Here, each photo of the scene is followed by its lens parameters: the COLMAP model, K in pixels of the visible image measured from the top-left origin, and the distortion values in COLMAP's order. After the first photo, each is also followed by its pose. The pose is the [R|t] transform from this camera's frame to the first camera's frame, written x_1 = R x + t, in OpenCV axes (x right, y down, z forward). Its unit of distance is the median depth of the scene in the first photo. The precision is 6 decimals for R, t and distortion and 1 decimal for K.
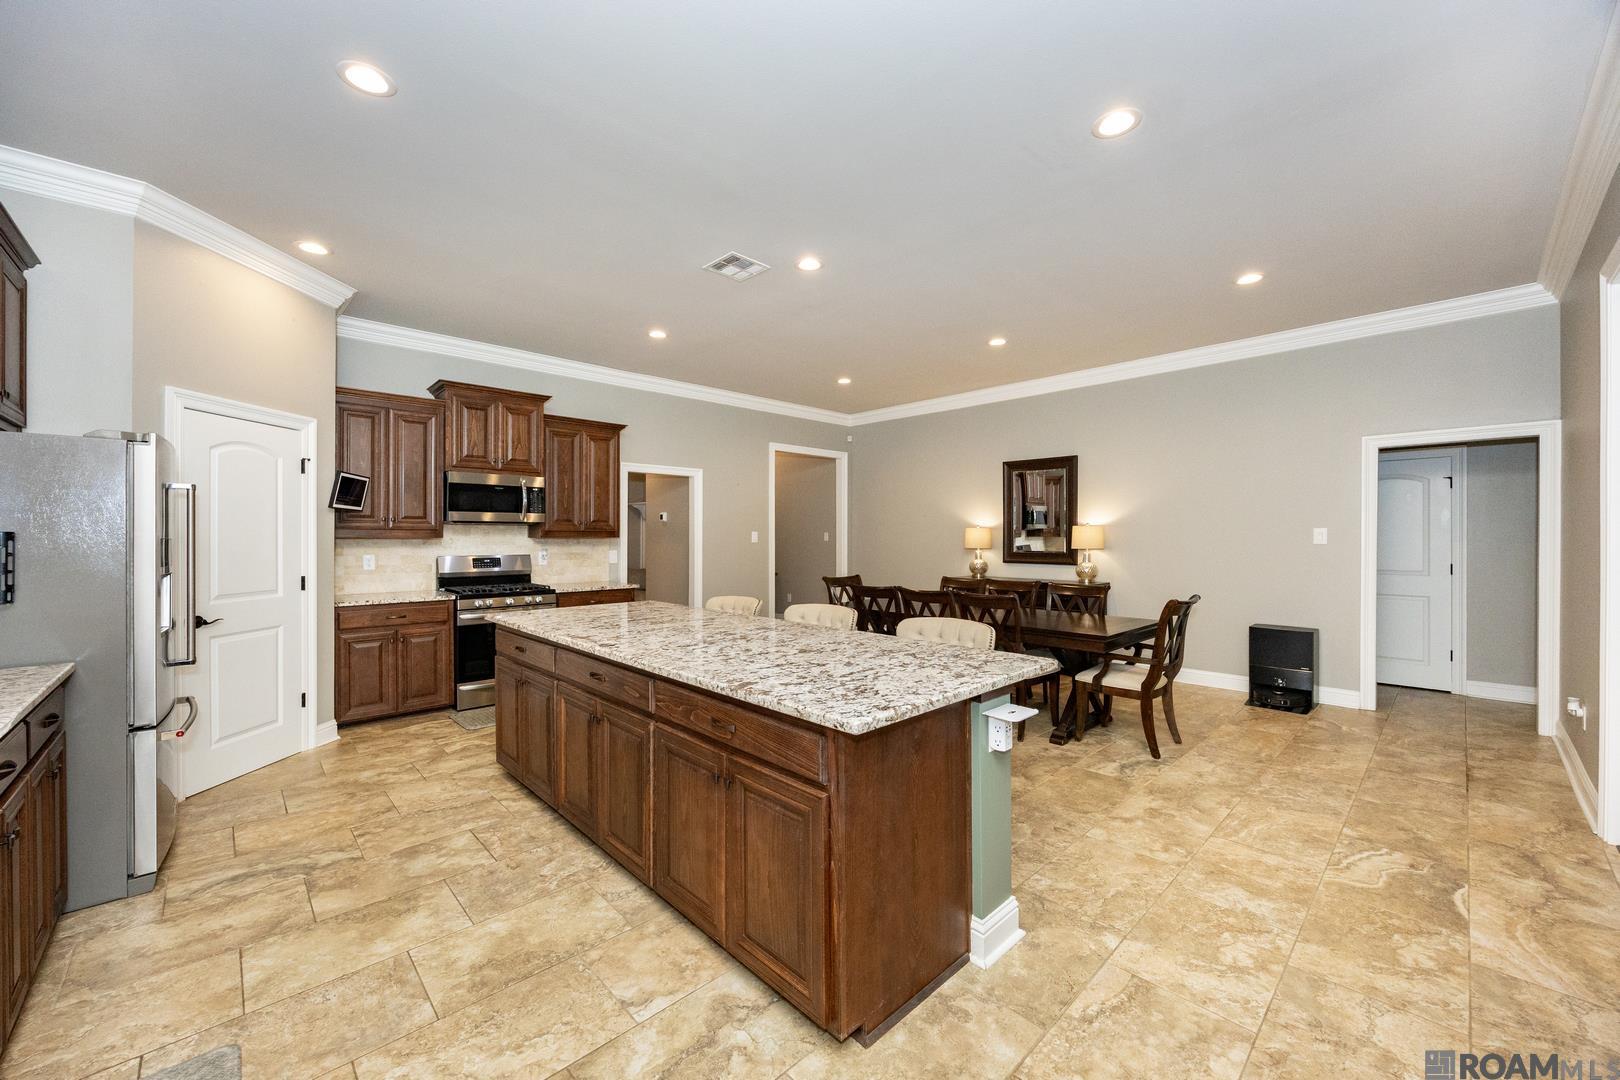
lens RADIAL K [[629.1, 0, 810.5], [0, 629.1, 536.6], [0, 0, 1]] dist [-0.004022, -0.000573]
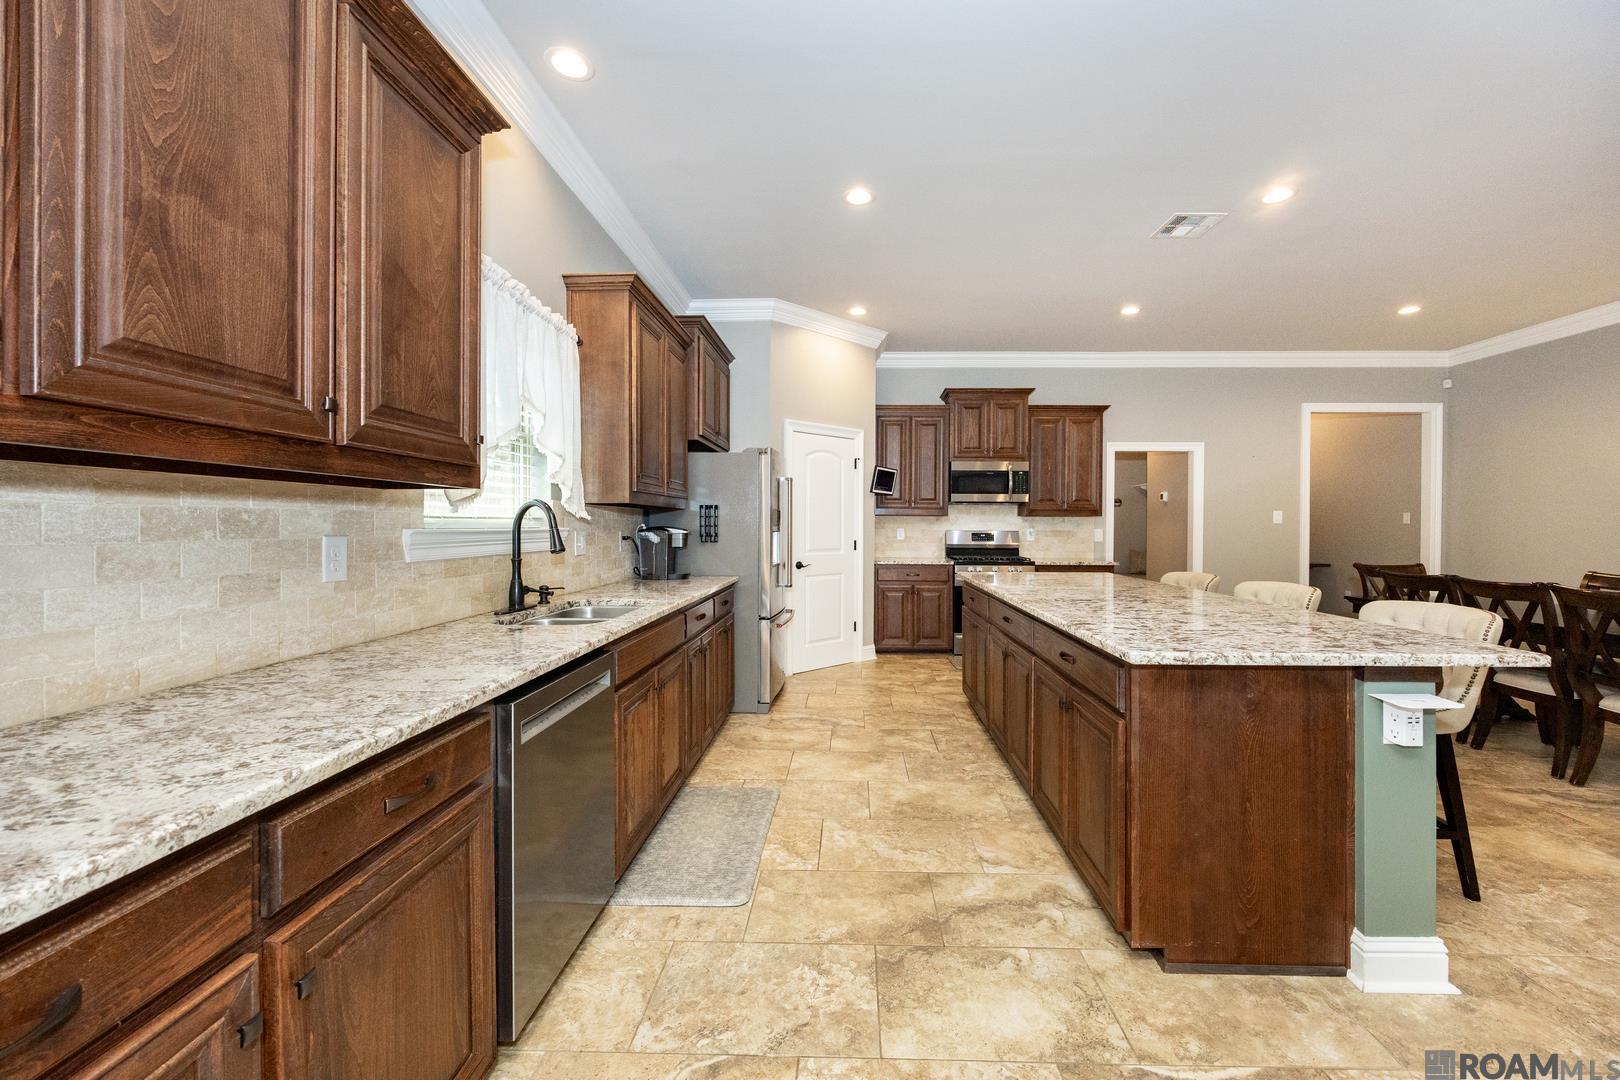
lens RADIAL K [[629.1, 0, 820.7], [0, 629.1, 529.9], [0, 0, 1]] dist [-0.004022, -0.000573]
pose [[0.694162, 0.011311, -0.719730, 0.208204], [-0.006770, 0.999935, 0.009185, 0.031643], [0.719787, -0.001503, 0.694193, -0.069295]]
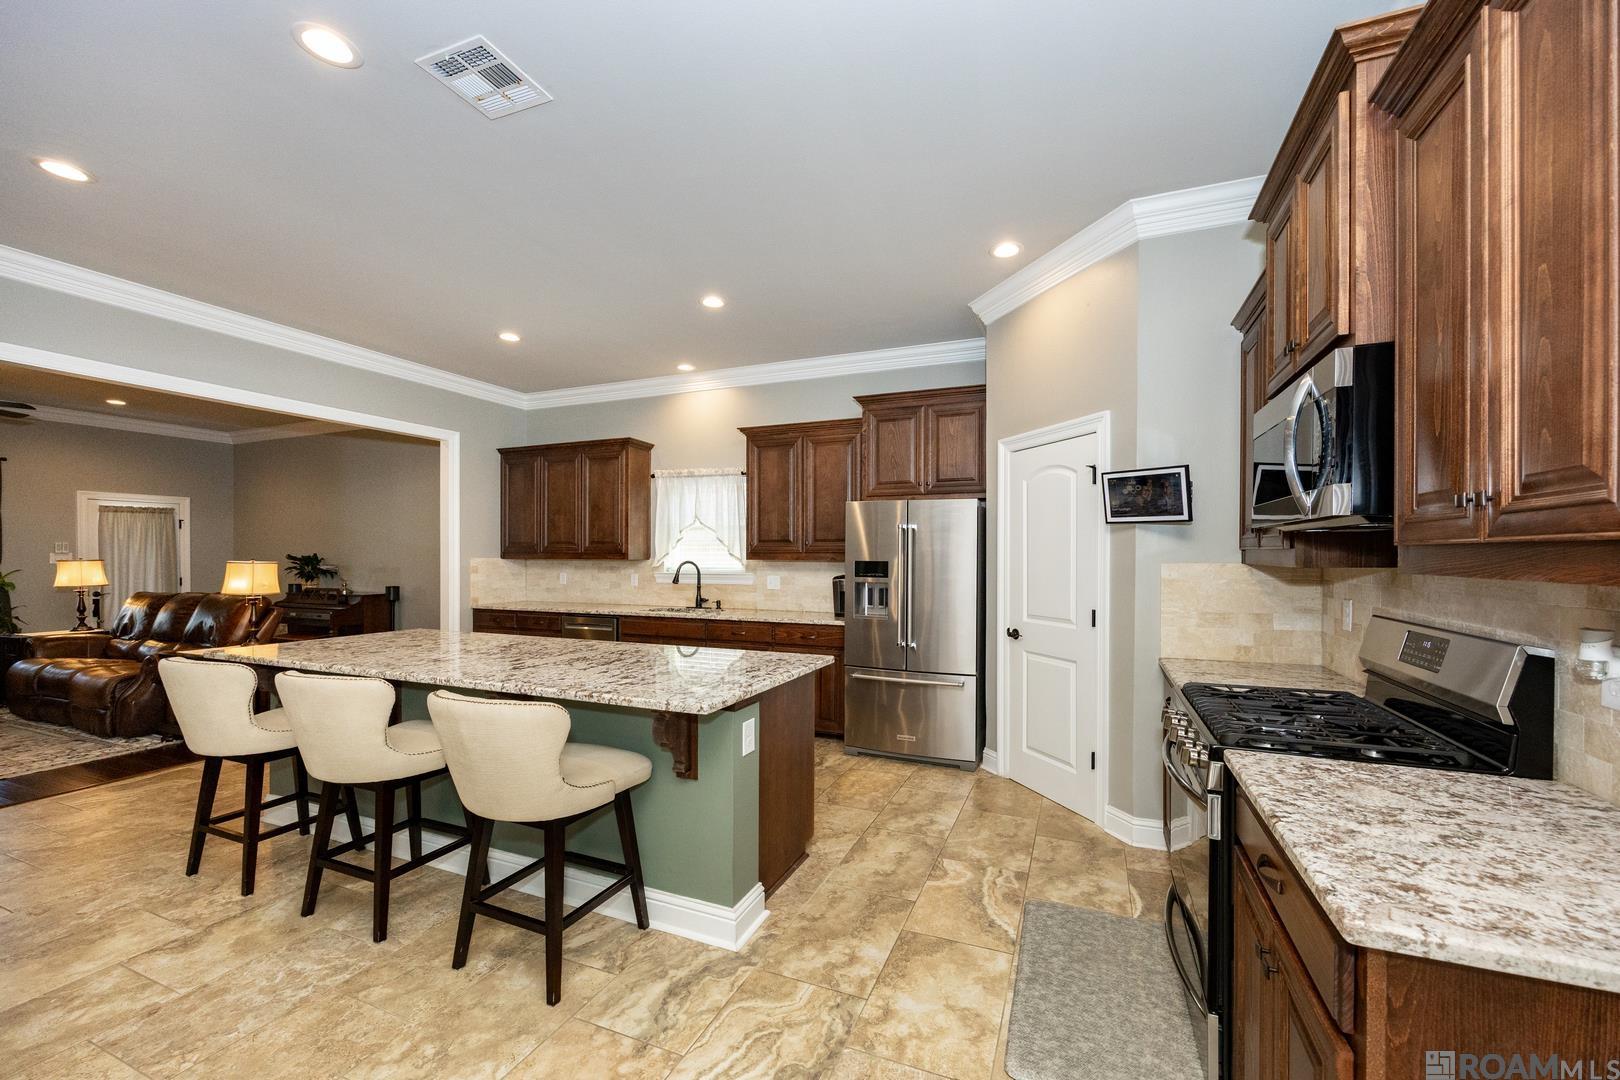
lens RADIAL K [[629.1, 0, 818.4], [0, 629.1, 549.3], [0, 0, 1]] dist [-0.004022, -0.000573]
pose [[-0.913831, 0.004240, -0.406072, -0.174875], [0.004771, 0.999989, -0.000297, -0.016361], [0.406066, -0.002209, -0.913841, 1.837995]]
